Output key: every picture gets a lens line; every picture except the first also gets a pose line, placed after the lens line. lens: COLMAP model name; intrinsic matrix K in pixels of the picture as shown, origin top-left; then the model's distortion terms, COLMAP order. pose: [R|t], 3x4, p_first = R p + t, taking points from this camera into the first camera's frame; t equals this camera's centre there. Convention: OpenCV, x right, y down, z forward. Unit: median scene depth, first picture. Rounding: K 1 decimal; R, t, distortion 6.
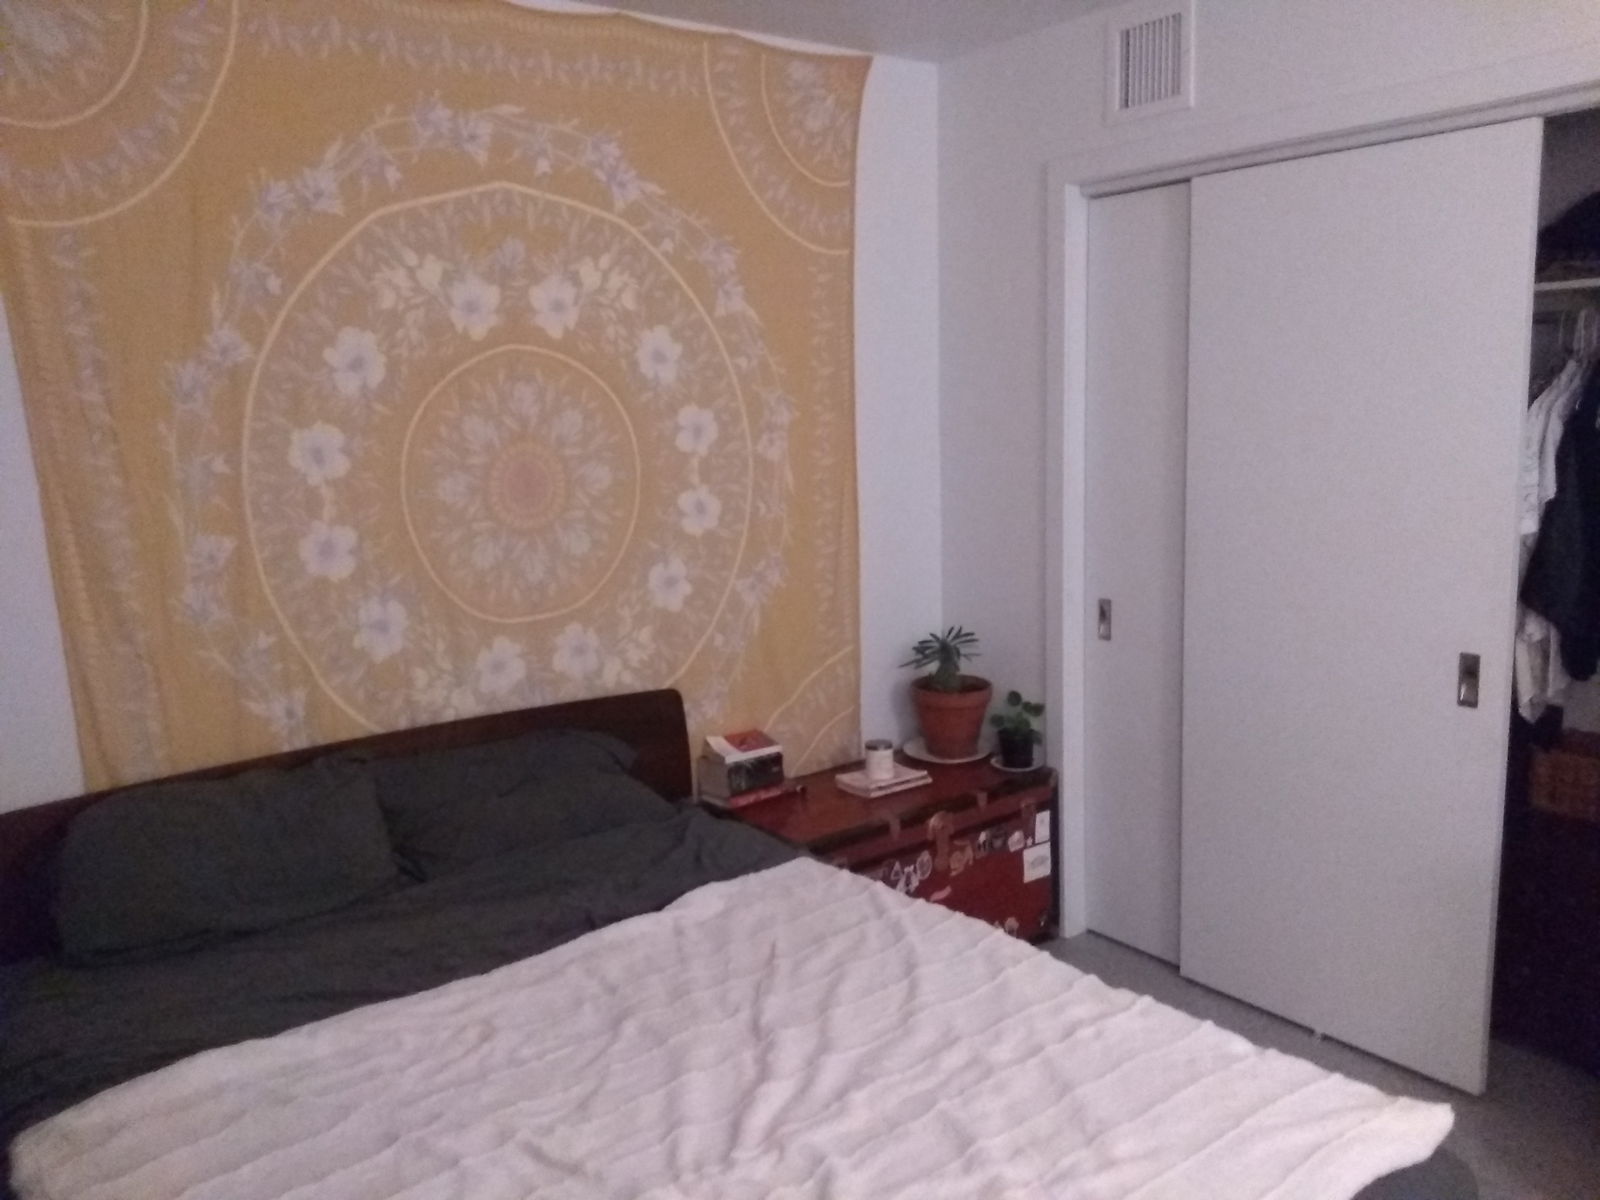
lens RADIAL K [[1234.3, 0, 800.0], [0, 1234.3, 600.0], [0, 0, 1]] dist [0.066046, -0.190180]
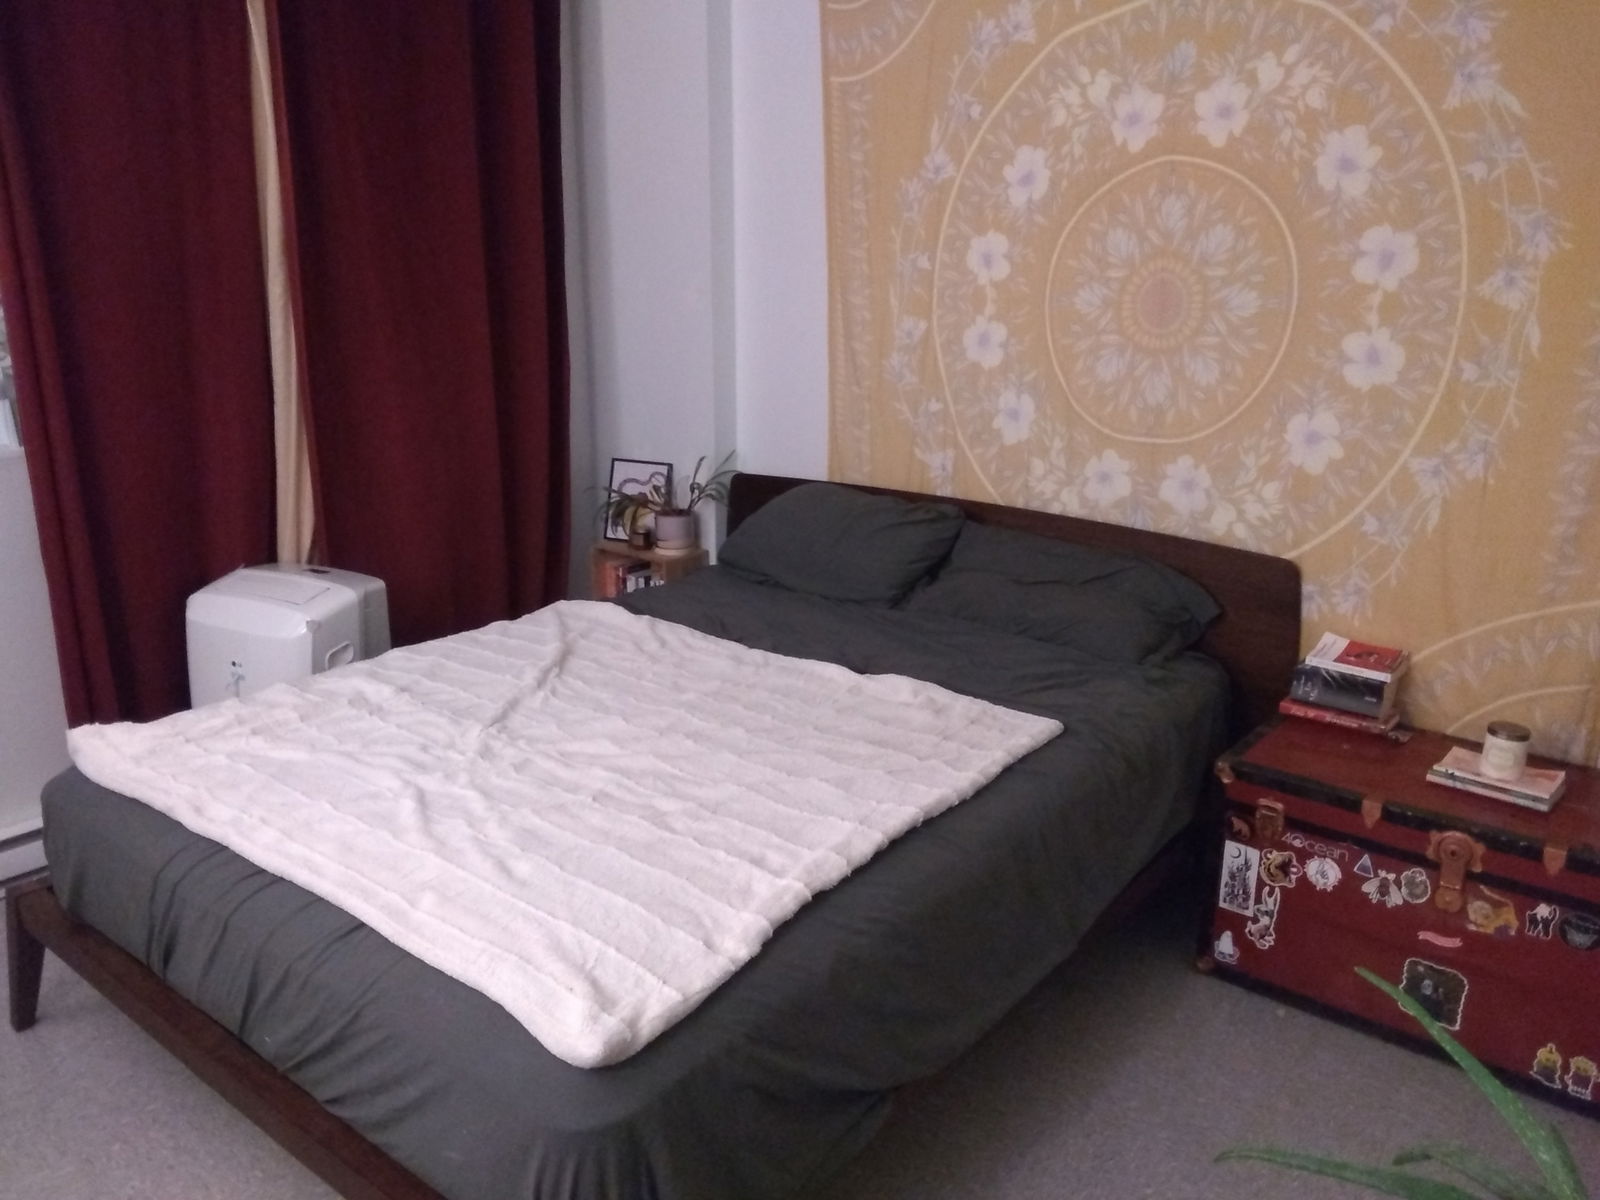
lens RADIAL K [[1234.3, 0, 800.0], [0, 1234.3, 600.0], [0, 0, 1]] dist [0.066046, -0.190180]
pose [[0.226854, 0.298866, -0.926939, 0.712130], [-0.171478, 0.949141, 0.264058, -0.081982], [0.958714, 0.099047, 0.266566, 0.495848]]
